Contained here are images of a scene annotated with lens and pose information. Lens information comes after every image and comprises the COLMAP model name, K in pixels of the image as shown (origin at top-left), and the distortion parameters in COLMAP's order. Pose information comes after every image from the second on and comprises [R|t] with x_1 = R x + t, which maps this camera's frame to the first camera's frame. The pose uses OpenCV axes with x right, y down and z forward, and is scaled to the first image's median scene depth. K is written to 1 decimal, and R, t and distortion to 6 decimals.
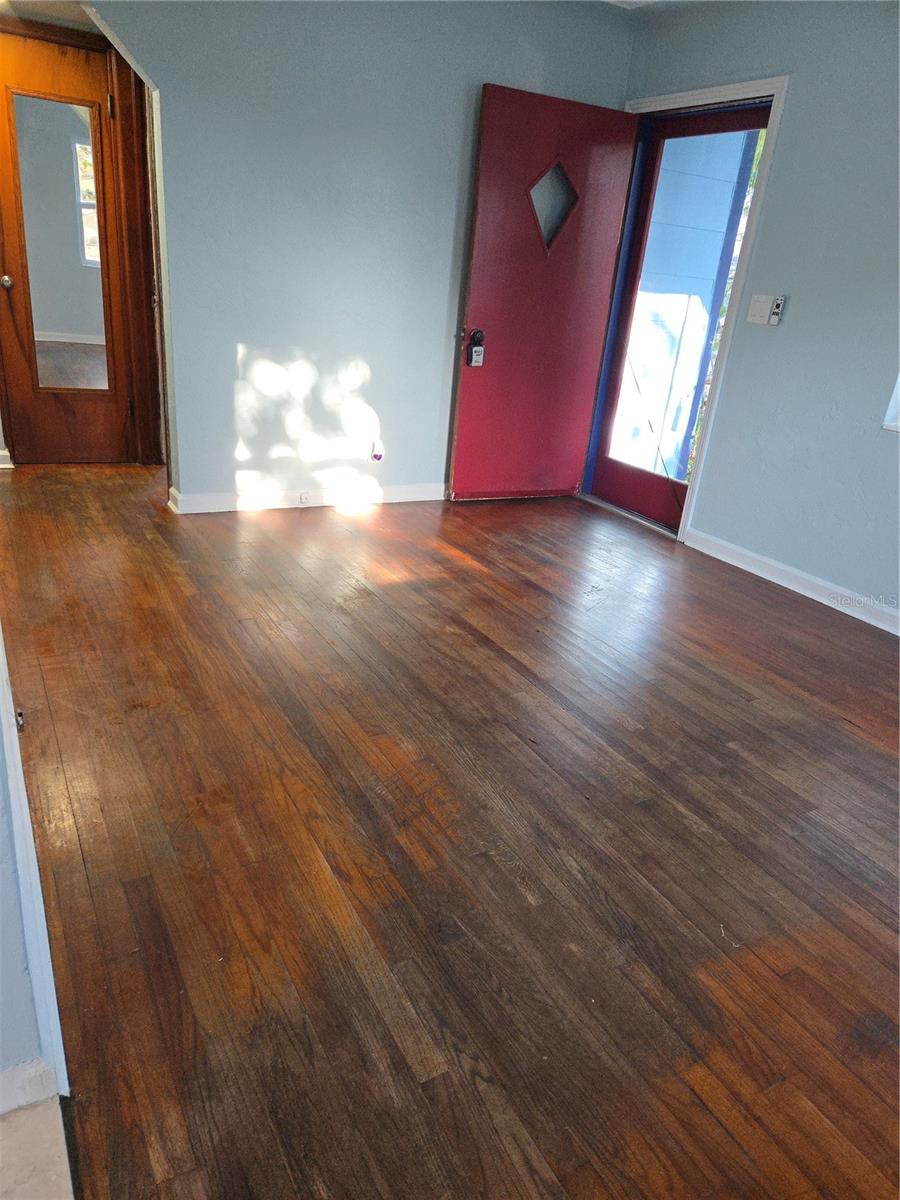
lens RADIAL K [[802.4, 0, 455.1], [0, 802.4, 607.4], [0, 0, 1]] dist [0.051721, -0.034923]
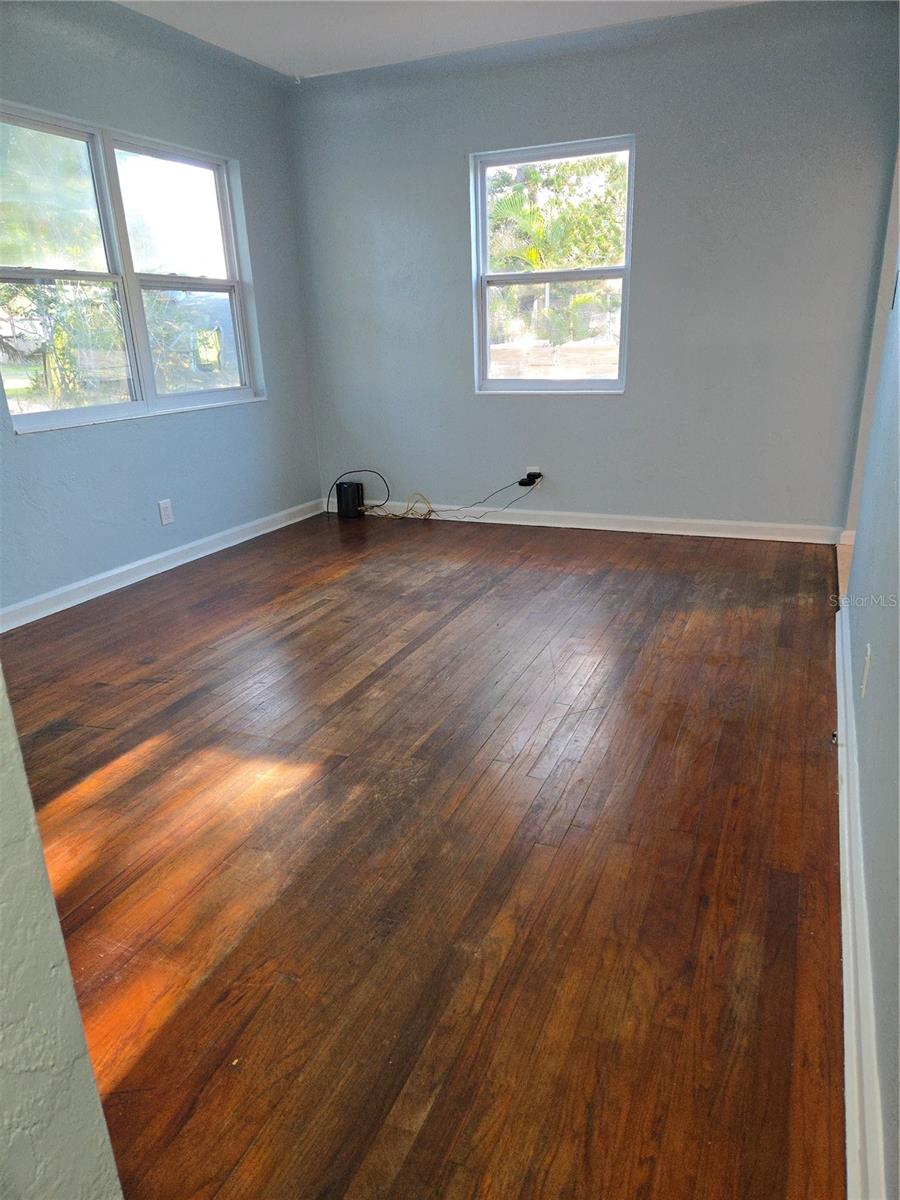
lens RADIAL K [[802.4, 0, 457.4], [0, 802.4, 604.9], [0, 0, 1]] dist [0.051721, -0.034923]
pose [[-0.598285, -0.334053, 0.728329, -1.291360], [0.281797, 0.763171, 0.581516, -1.034316], [-0.750097, 0.553153, -0.362458, 2.242872]]
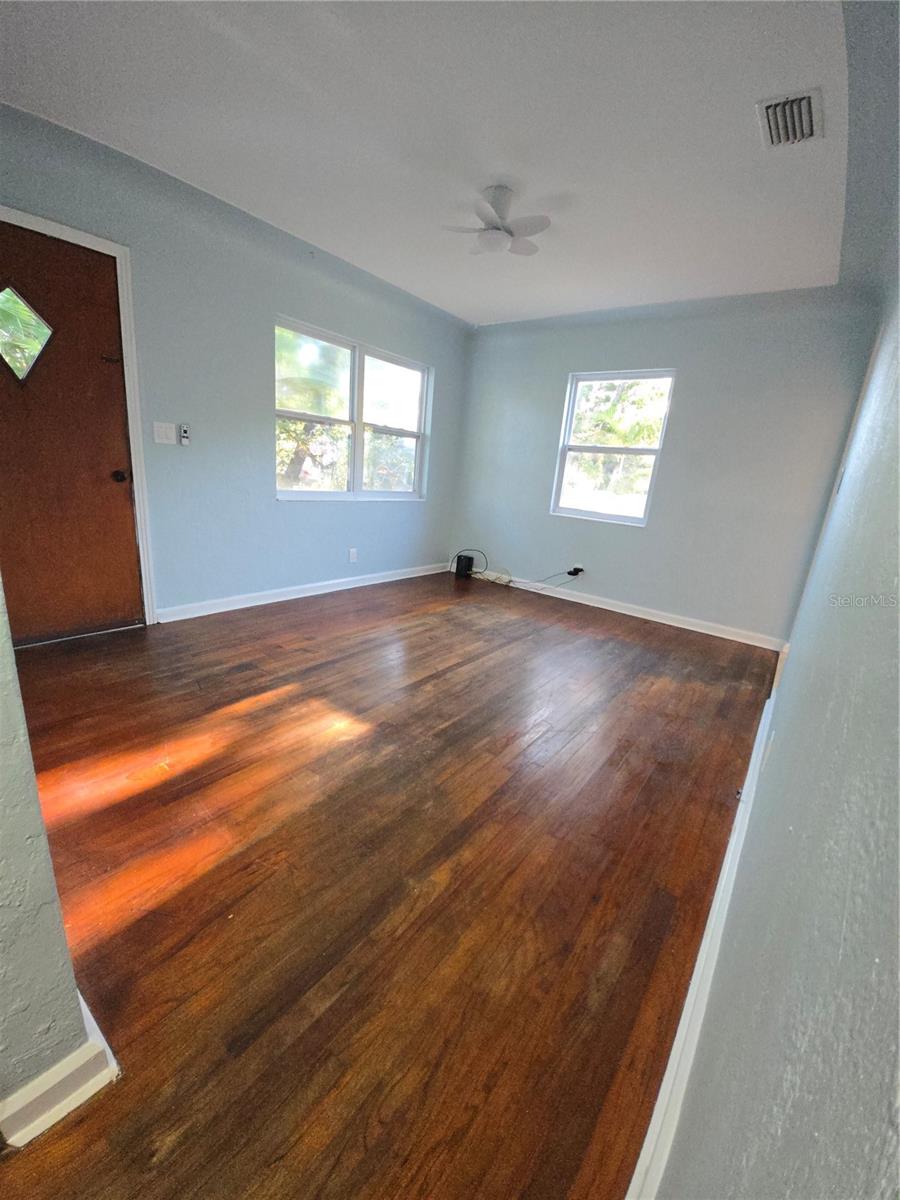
lens RADIAL K [[472.2, 0, 443.0], [0, 472.2, 597.0], [0, 0, 1]] dist [-0.012316, -0.003693]
pose [[-0.363202, -0.365271, 0.857124, -1.249358], [0.242549, 0.851159, 0.465508, -0.915519], [-0.899586, 0.376968, -0.220546, 2.049165]]
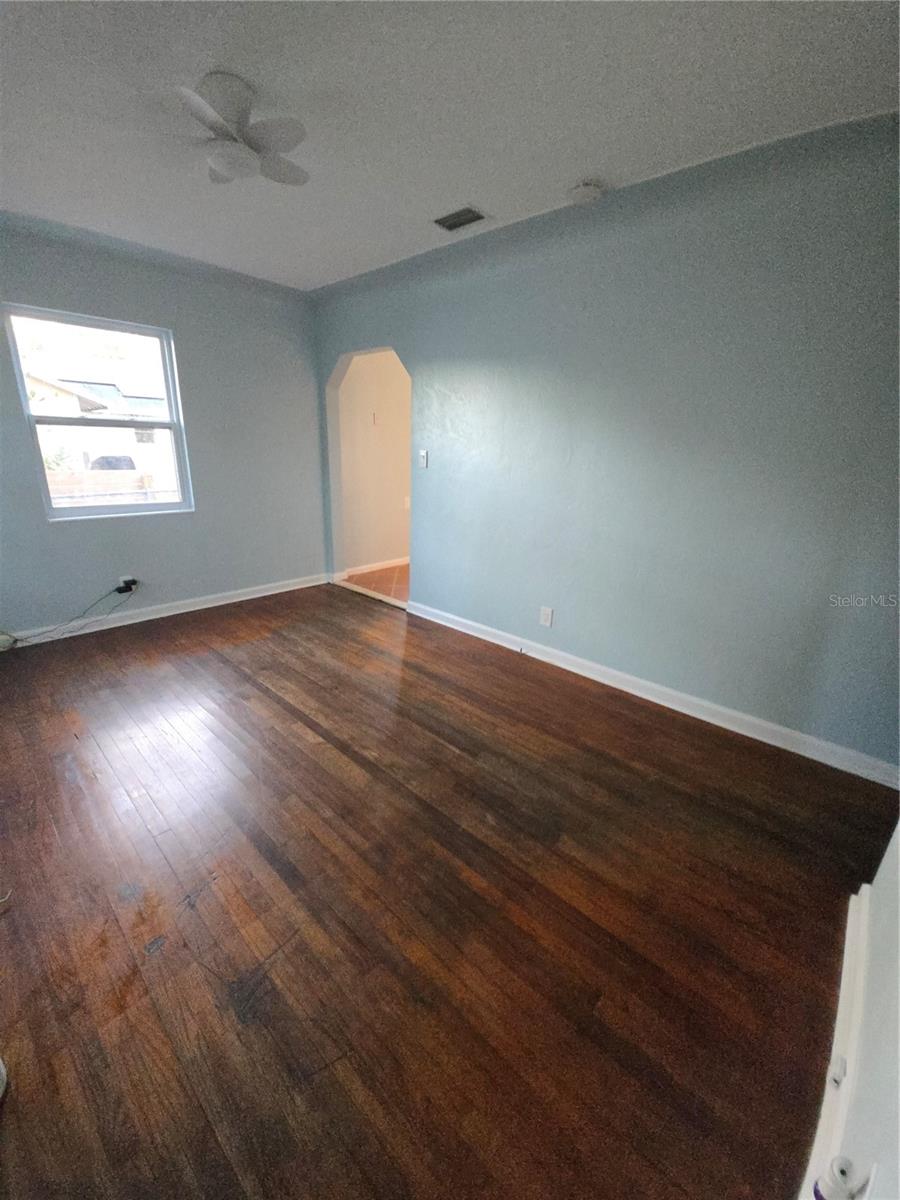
lens RADIAL K [[472.2, 0, 441.5], [0, 472.2, 599.9], [0, 0, 1]] dist [-0.012316, -0.003693]
pose [[-0.948909, -0.032745, -0.313846, 0.235538], [-0.225739, 0.765403, 0.602661, -1.114708], [0.220484, 0.642718, -0.733690, 2.596519]]
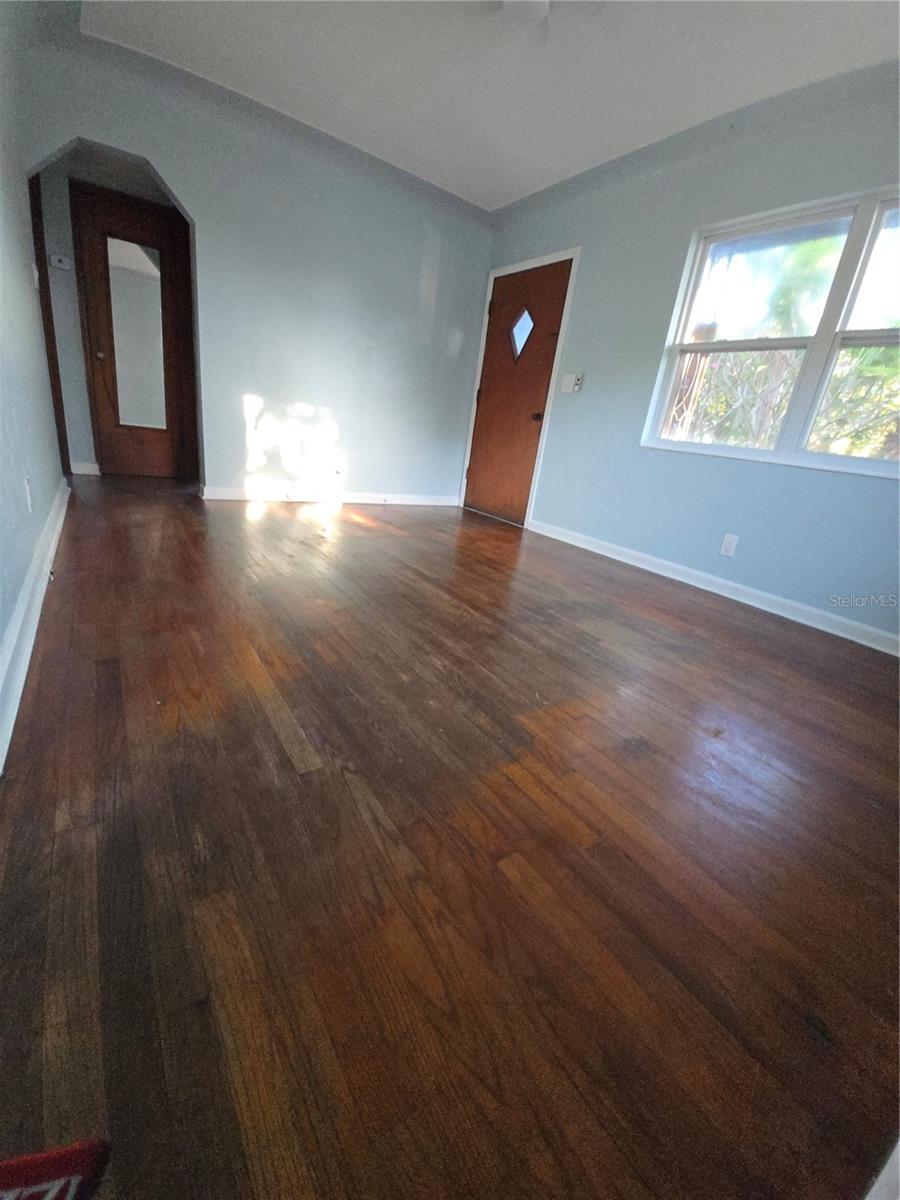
lens RADIAL K [[472.2, 0, 444.3], [0, 472.2, 596.8], [0, 0, 1]] dist [-0.012316, -0.003693]
pose [[0.996590, 0.004879, 0.082364, 0.101571], [-0.000932, 0.998852, -0.047889, 0.279412], [-0.082503, 0.047649, 0.995451, 0.184890]]
